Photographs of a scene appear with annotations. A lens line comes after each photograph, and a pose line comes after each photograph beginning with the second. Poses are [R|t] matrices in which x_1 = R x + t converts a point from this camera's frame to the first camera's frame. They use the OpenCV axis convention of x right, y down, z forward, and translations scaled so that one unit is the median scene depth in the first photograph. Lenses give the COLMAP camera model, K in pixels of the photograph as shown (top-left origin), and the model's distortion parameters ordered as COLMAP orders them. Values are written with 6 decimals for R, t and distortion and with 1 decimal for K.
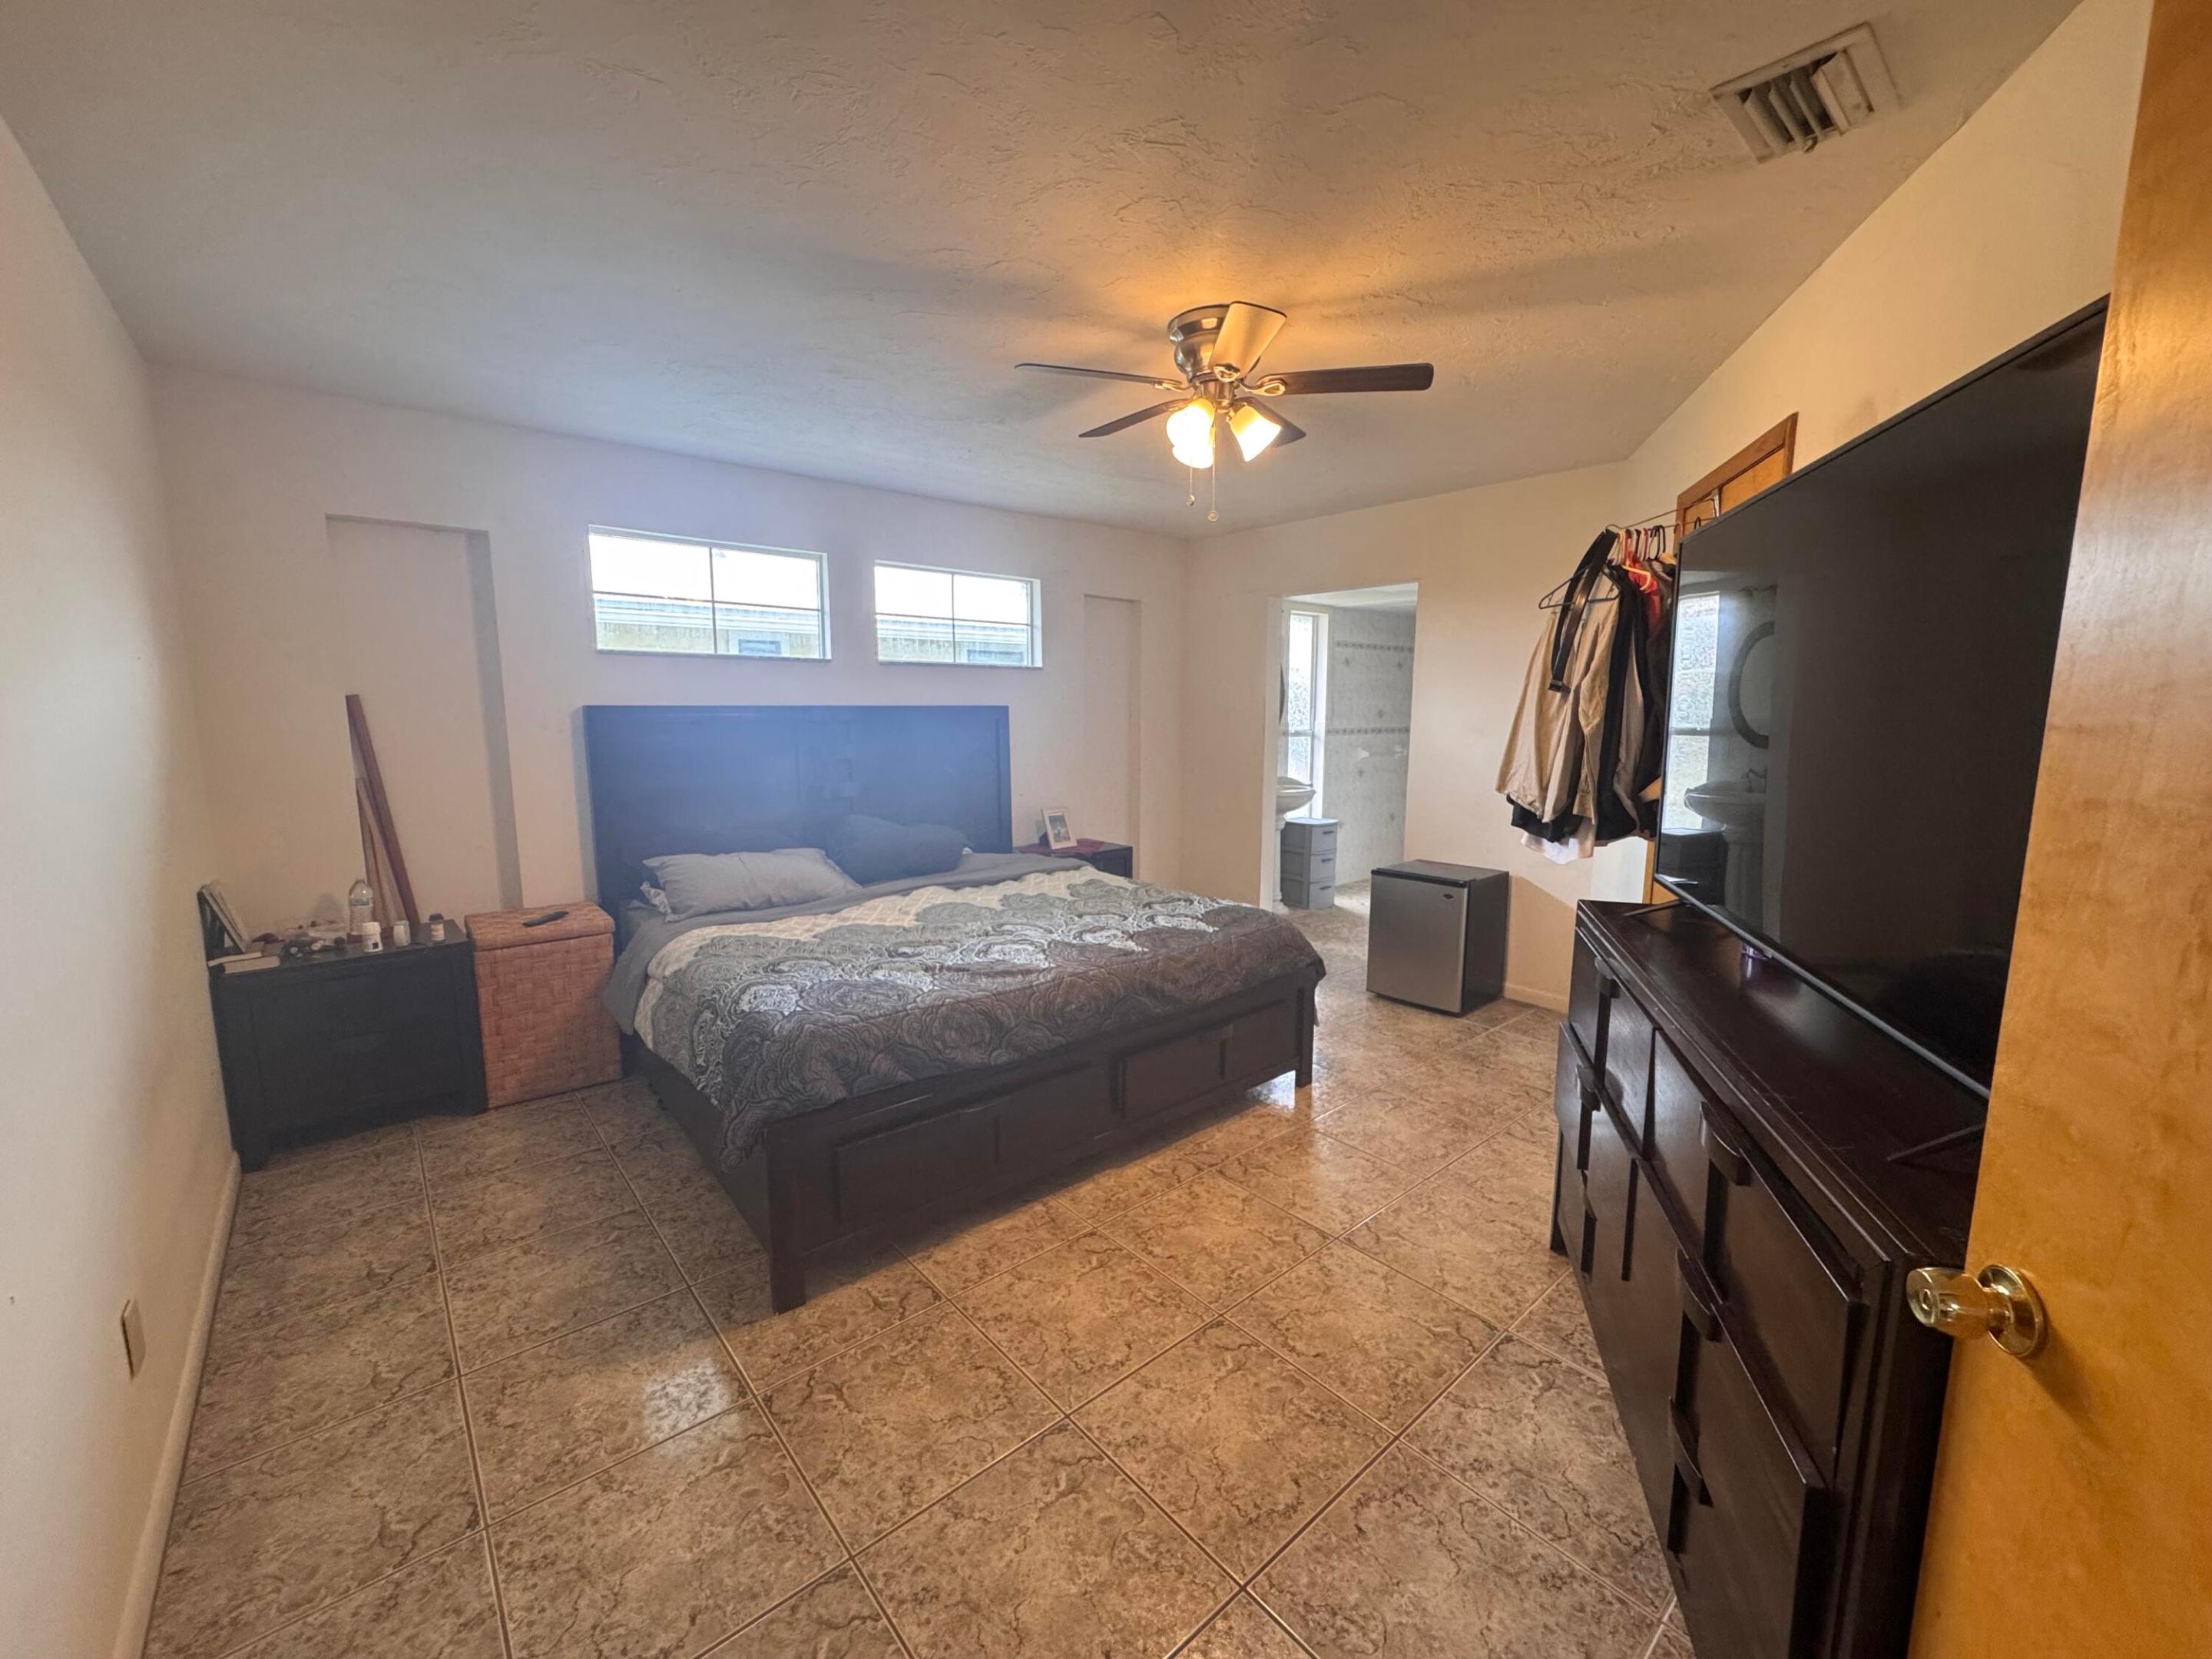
lens RADIAL K [[887.7, 0, 1108.5], [0, 887.7, 829.6], [0, 0, 1]] dist [0.000274, 0.000003]
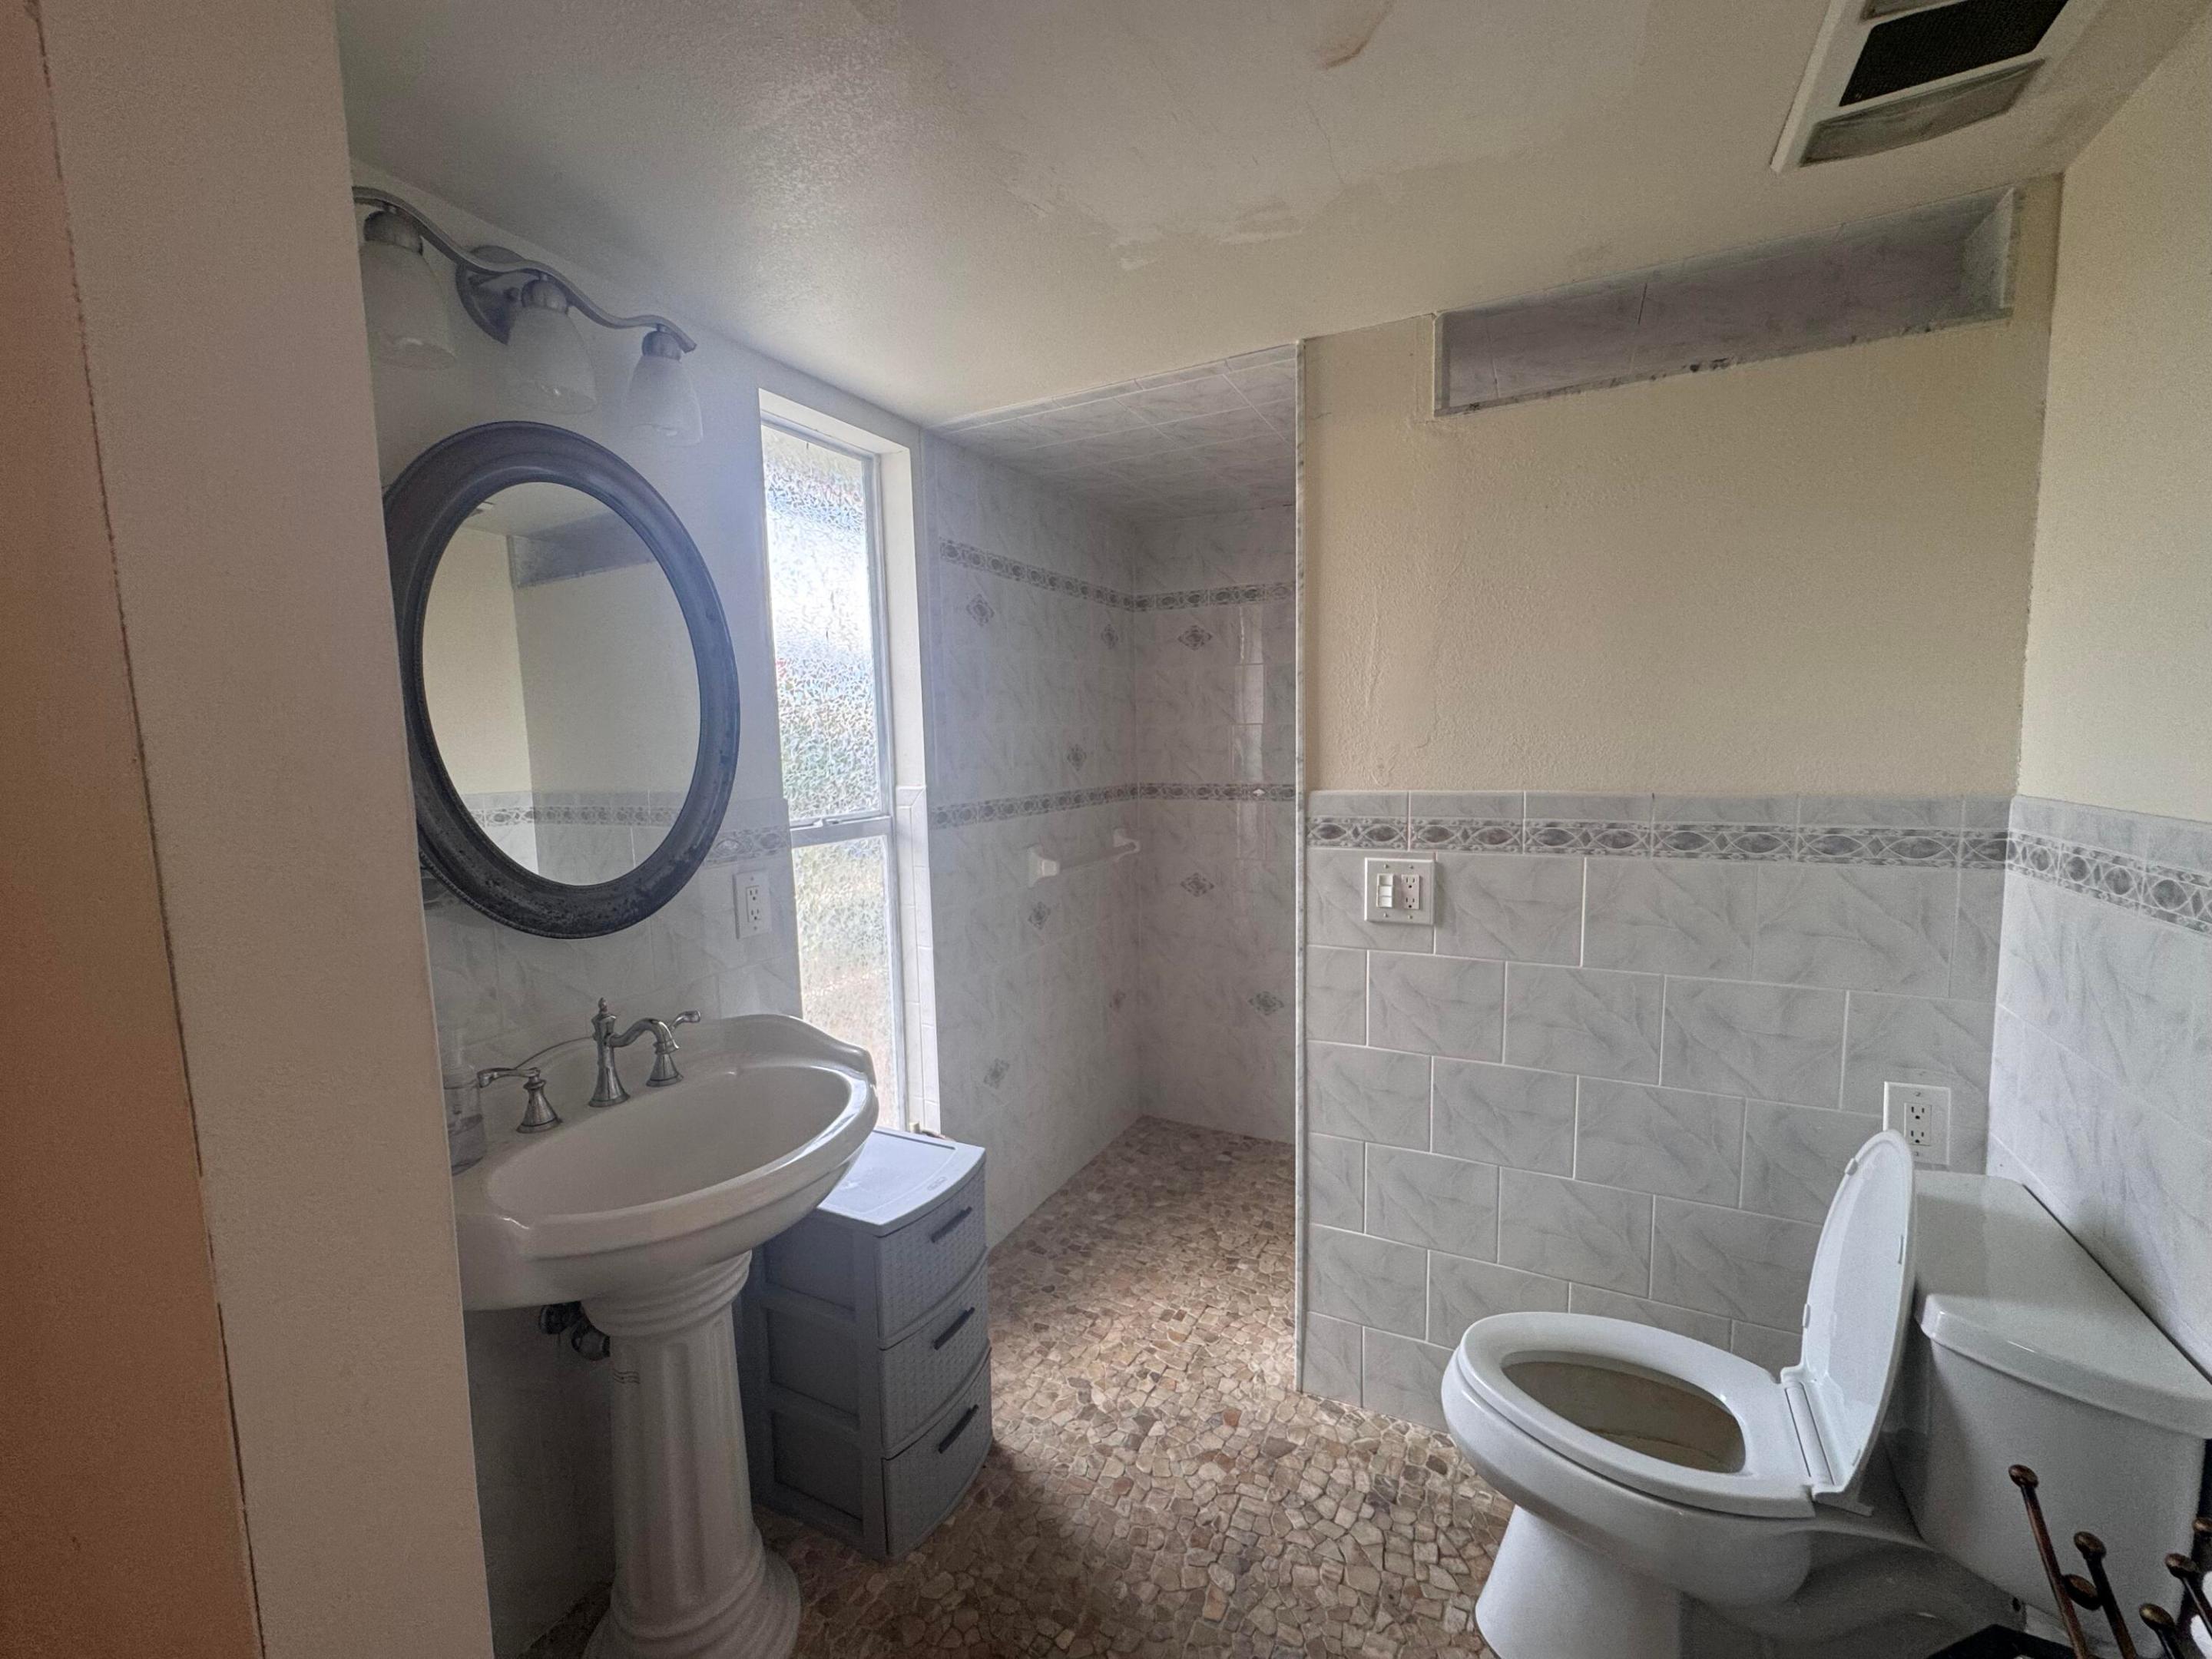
lens RADIAL K [[887.7, 0, 1108.7], [0, 887.7, 831.6], [0, 0, 1]] dist [0.000274, 0.000003]
pose [[0.929111, -0.059517, 0.364981, 0.182291], [0.074409, 0.996866, -0.026860, -0.089544], [-0.362238, 0.052114, 0.930628, 0.659789]]
